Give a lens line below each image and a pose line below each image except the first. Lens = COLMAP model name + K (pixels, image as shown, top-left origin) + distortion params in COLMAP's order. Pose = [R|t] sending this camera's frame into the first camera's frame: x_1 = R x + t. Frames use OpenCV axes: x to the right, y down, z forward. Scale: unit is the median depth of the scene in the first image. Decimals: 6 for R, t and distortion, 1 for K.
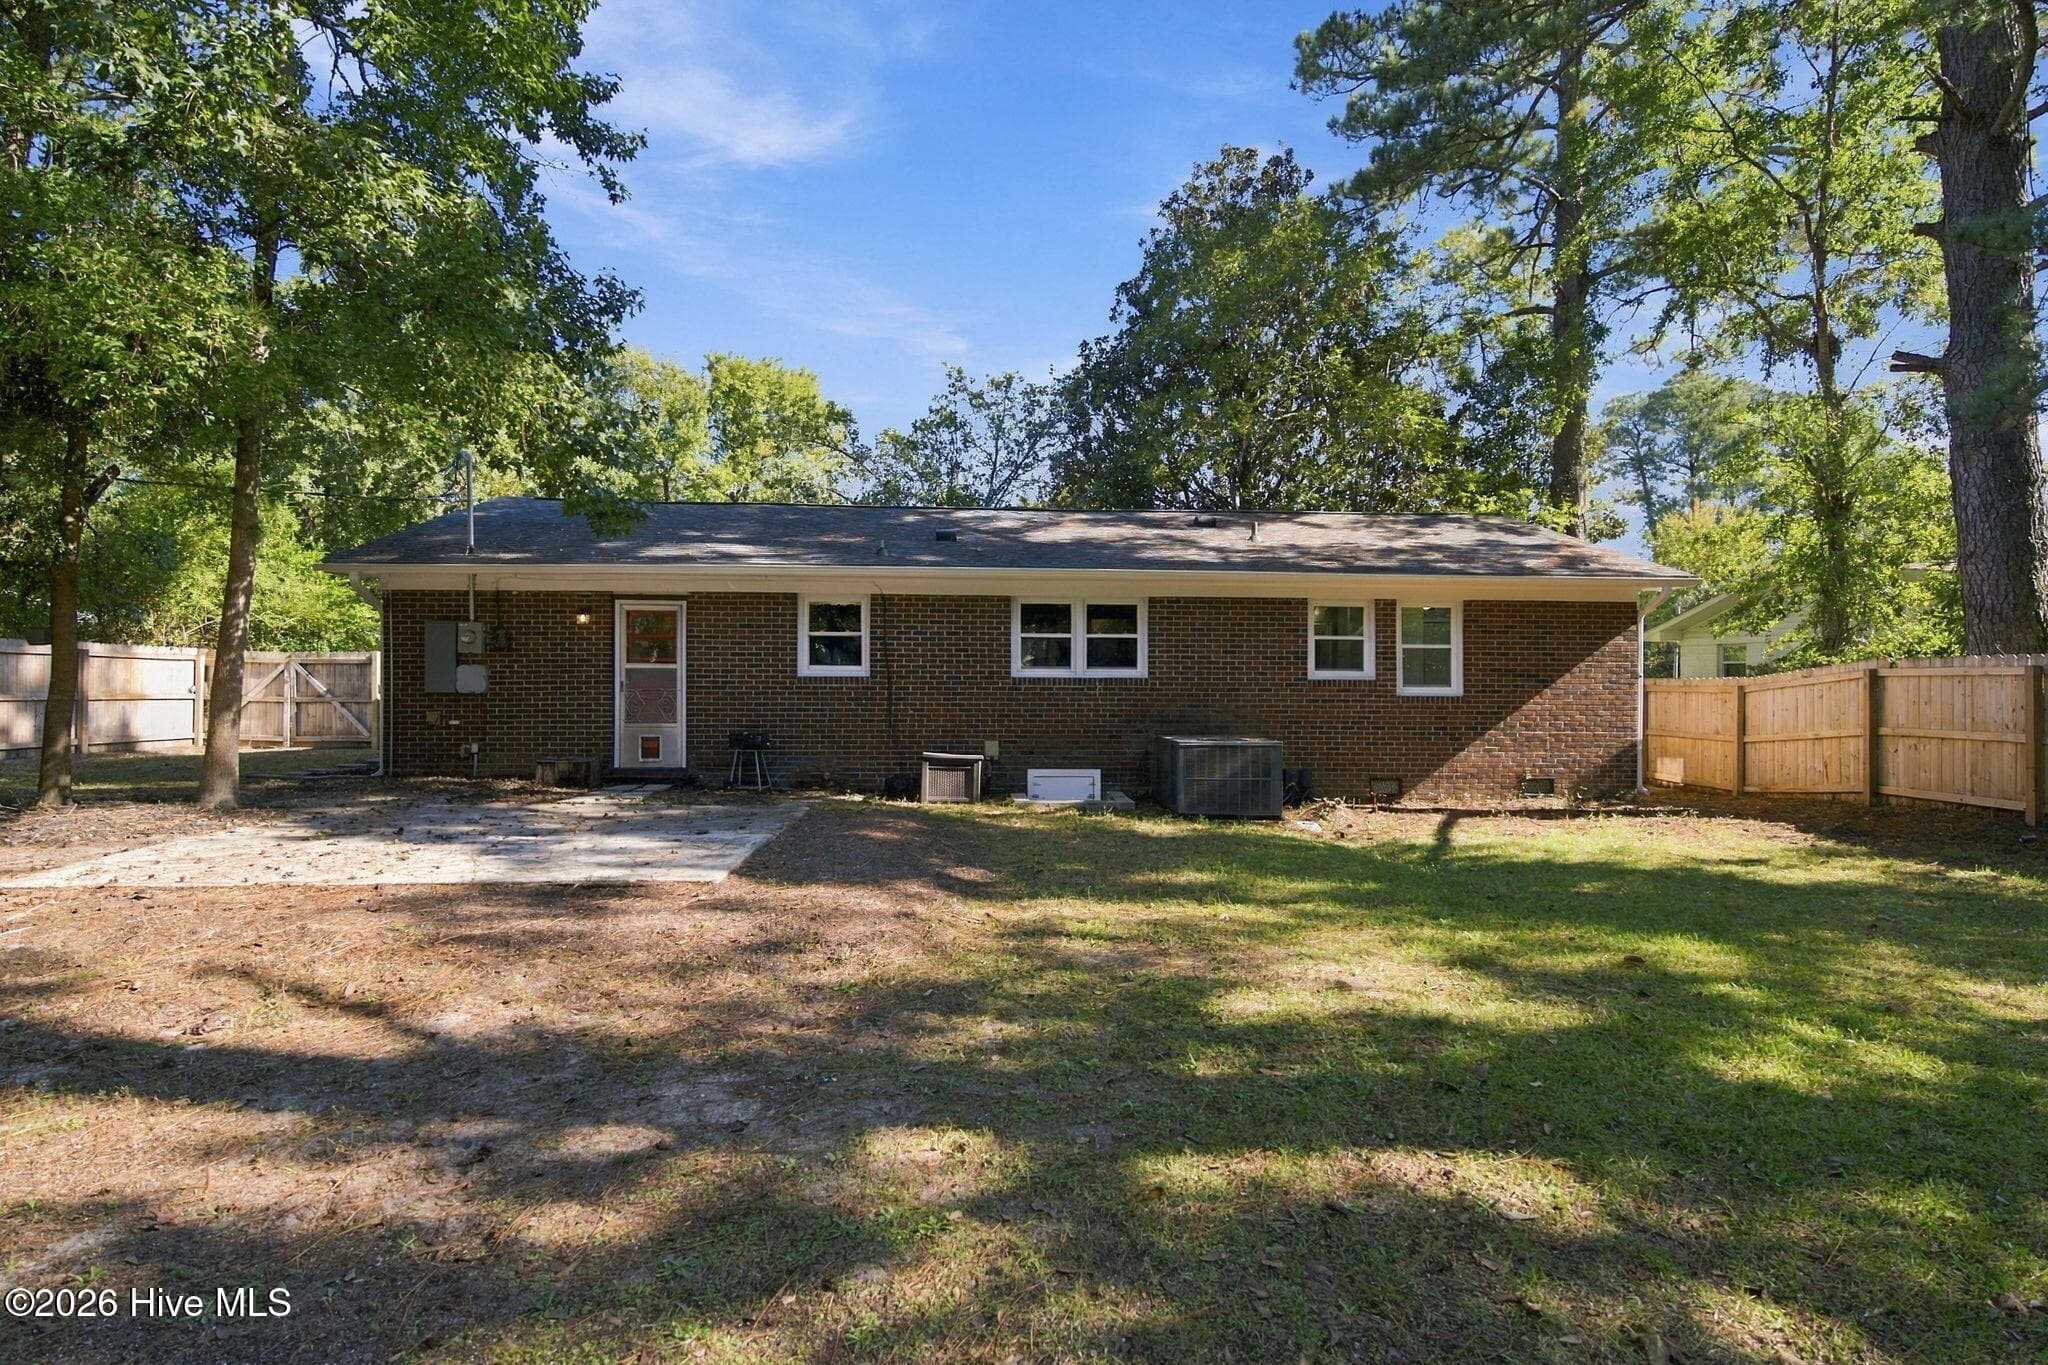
lens RADIAL K [[1005.8, 0, 1024.0], [0, 1005.8, 682.5], [0, 0, 1]] dist [0.012869, -0.000431]
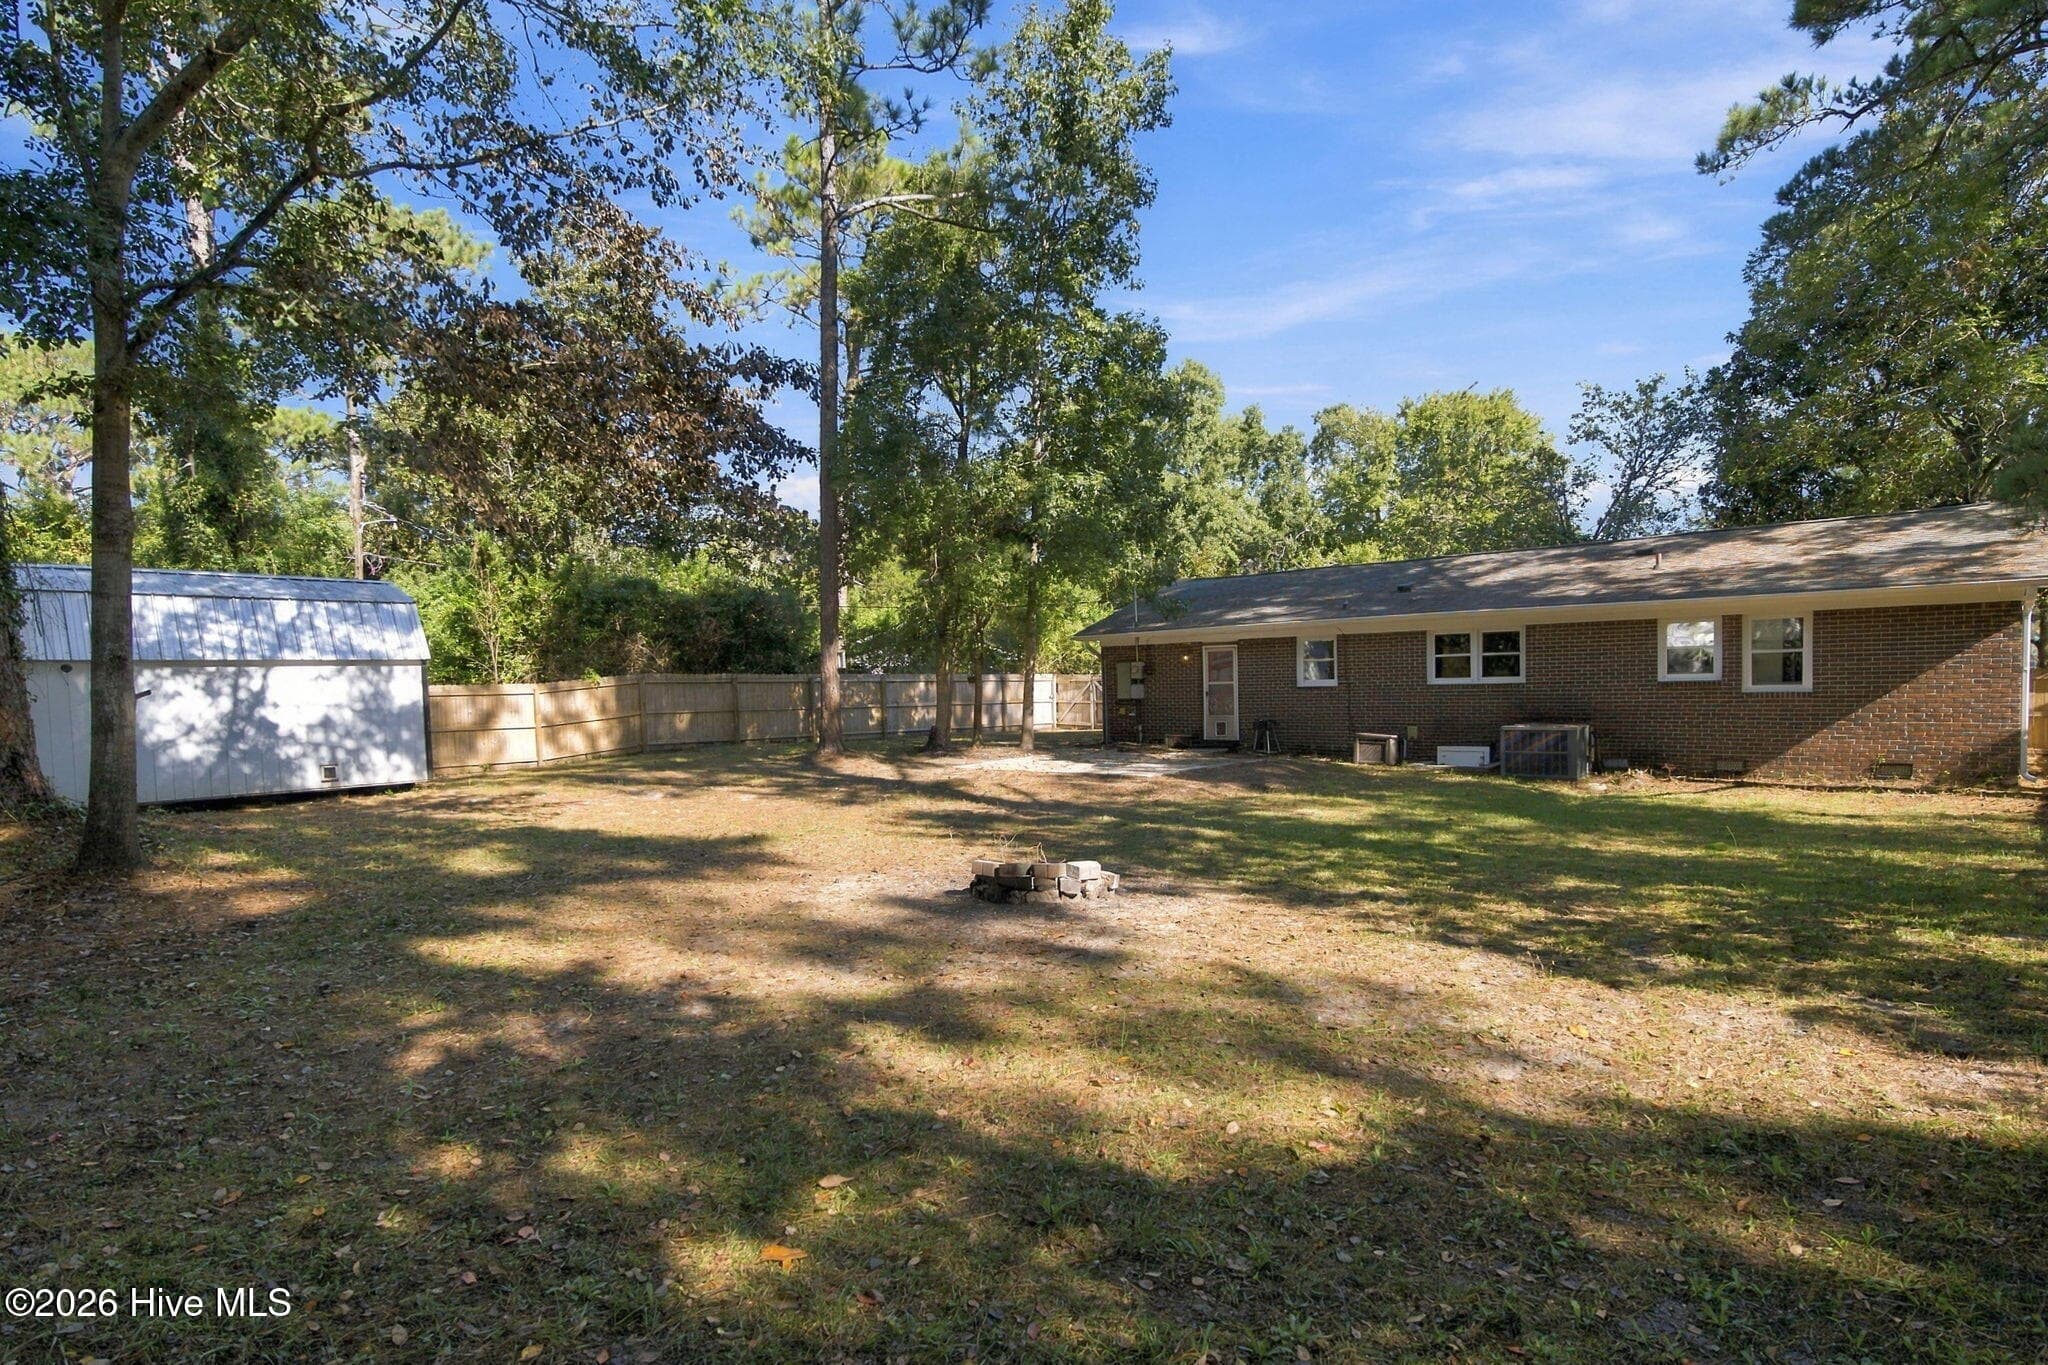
lens RADIAL K [[1030.1, 0, 1024.0], [0, 1030.1, 682.5], [0, 0, 1]] dist [-0.004722, 0.000112]
pose [[0.715631, -0.022098, -0.698129, 0.623615], [0.026359, 0.999642, -0.004622, -0.016537], [0.697981, -0.015094, 0.715957, -0.522578]]
